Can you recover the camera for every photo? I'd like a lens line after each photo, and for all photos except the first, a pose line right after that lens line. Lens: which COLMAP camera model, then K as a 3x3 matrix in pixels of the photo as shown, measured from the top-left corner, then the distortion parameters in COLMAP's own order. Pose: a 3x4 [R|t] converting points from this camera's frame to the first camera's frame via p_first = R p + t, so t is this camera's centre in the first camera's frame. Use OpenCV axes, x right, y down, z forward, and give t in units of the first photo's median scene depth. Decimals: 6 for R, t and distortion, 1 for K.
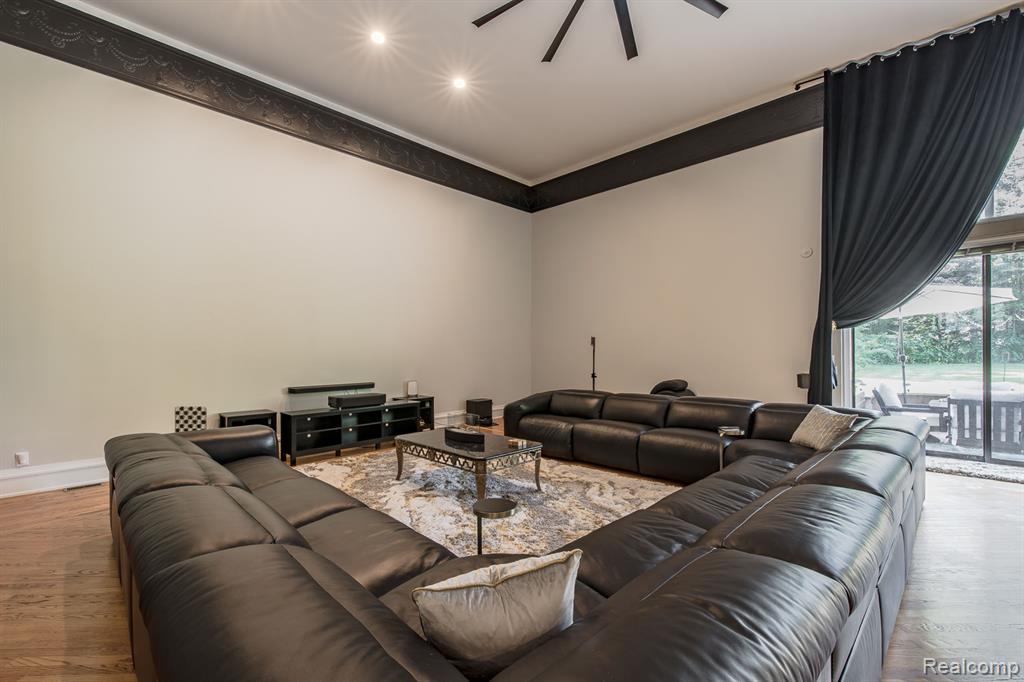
lens RADIAL K [[447.7, 0, 505.2], [0, 447.7, 349.1], [0, 0, 1]] dist [0.005292, -0.000832]
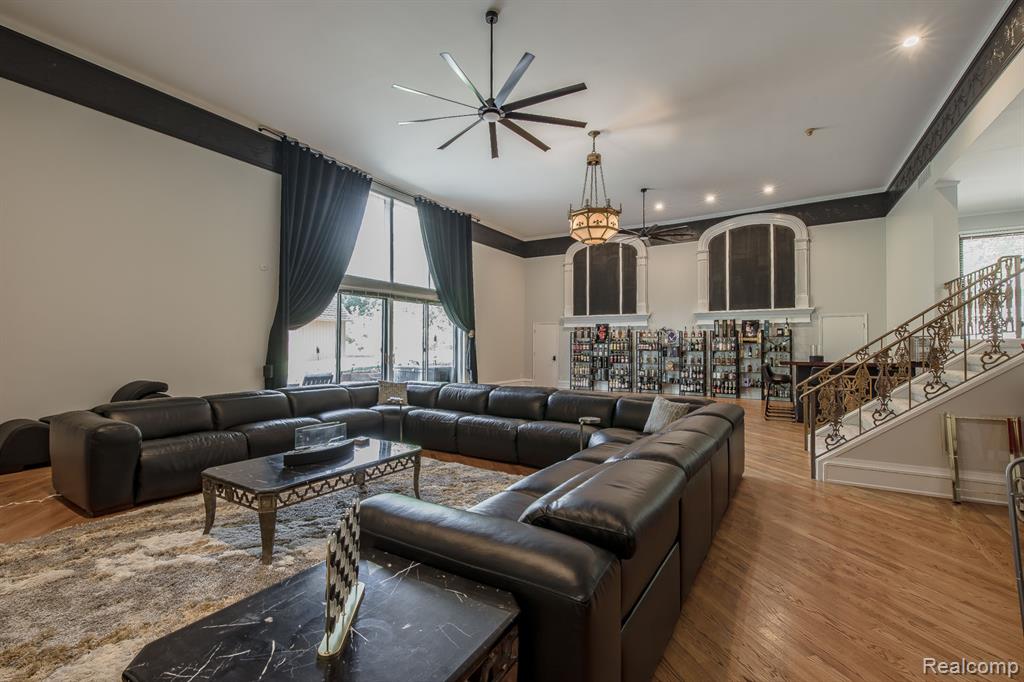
lens RADIAL K [[447.7, 0, 511.5], [0, 447.7, 337.8], [0, 0, 1]] dist [0.005292, -0.000832]
pose [[-0.239875, 0.030564, 0.970322, -0.701151], [0.000163, 0.999506, -0.031443, 0.017577], [-0.970804, -0.007384, -0.239762, 0.663327]]
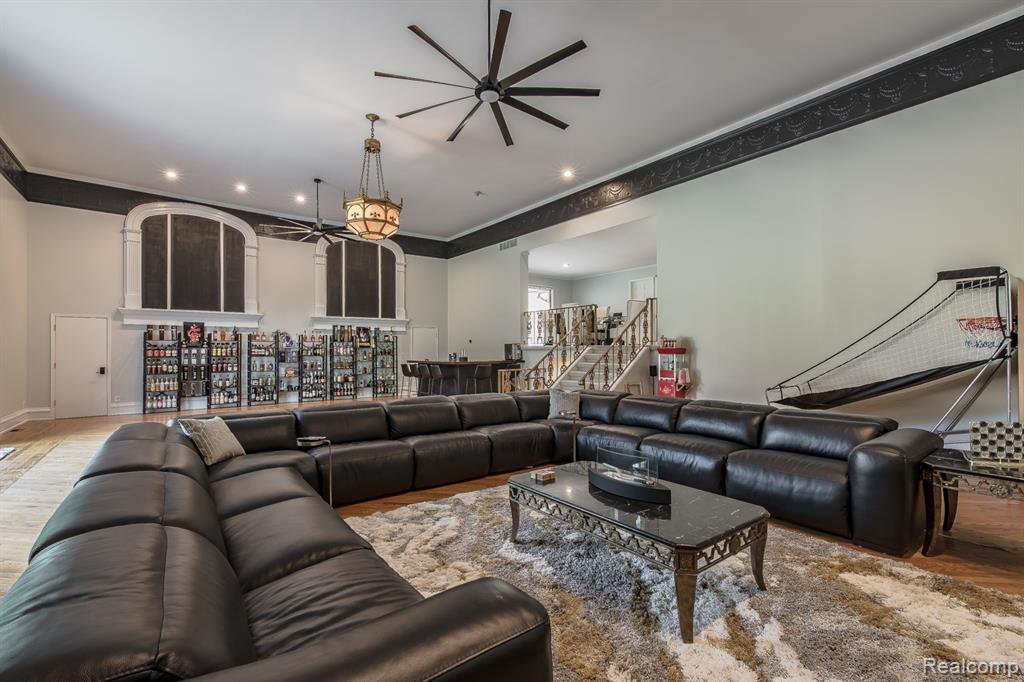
lens RADIAL K [[447.7, 0, 504.4], [0, 447.7, 347.0], [0, 0, 1]] dist [0.005292, -0.000832]
pose [[-0.991071, 0.017956, 0.132118, 0.006253], [0.016937, 0.999818, -0.008829, 0.006412], [-0.132253, -0.006513, -0.991195, 1.257408]]
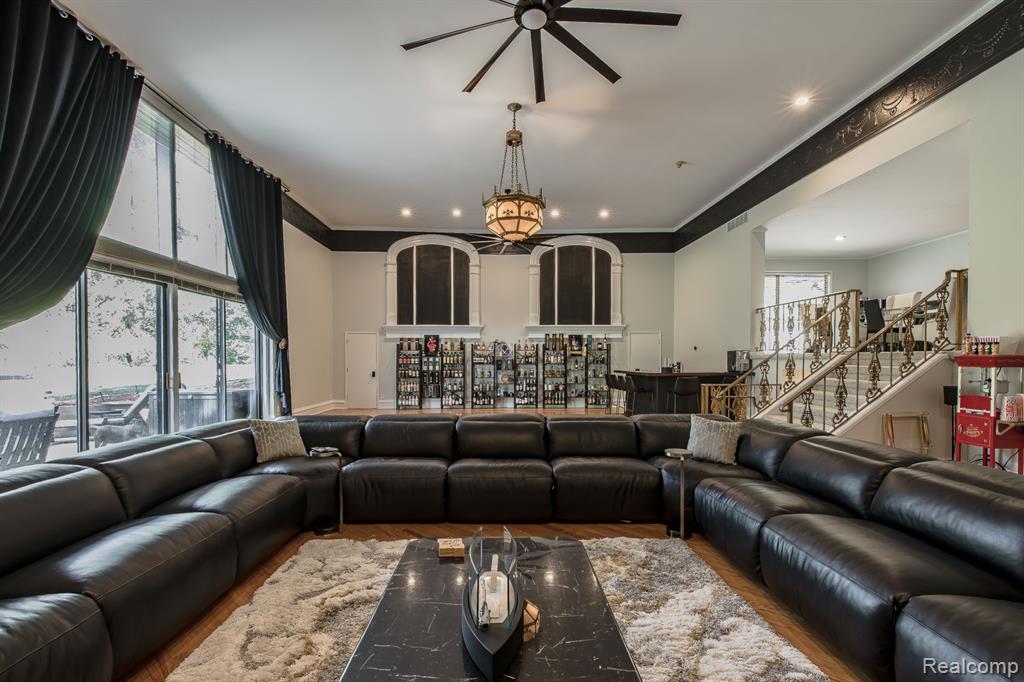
lens RADIAL K [[447.7, 0, 506.2], [0, 447.7, 366.1], [0, 0, 1]] dist [0.005292, -0.000832]
pose [[-0.727455, 0.004119, 0.686143, -0.243721], [0.011243, 0.999919, 0.005917, 0.010038], [-0.686063, 0.012019, -0.727443, 0.944215]]
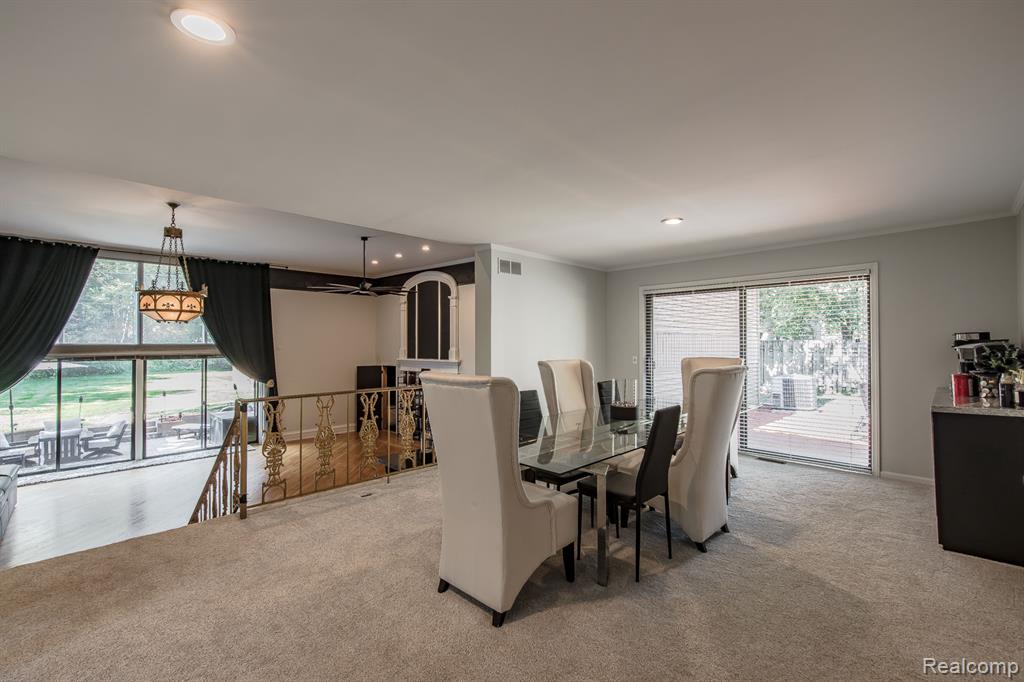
lens RADIAL K [[447.7, 0, 509.2], [0, 447.7, 339.2], [0, 0, 1]] dist [0.005292, -0.000832]
pose [[0.018770, 0.019348, 0.999637, -0.702630], [0.001191, 0.999812, -0.019374, -0.233933], [-0.999823, 0.001554, 0.018744, -0.826218]]
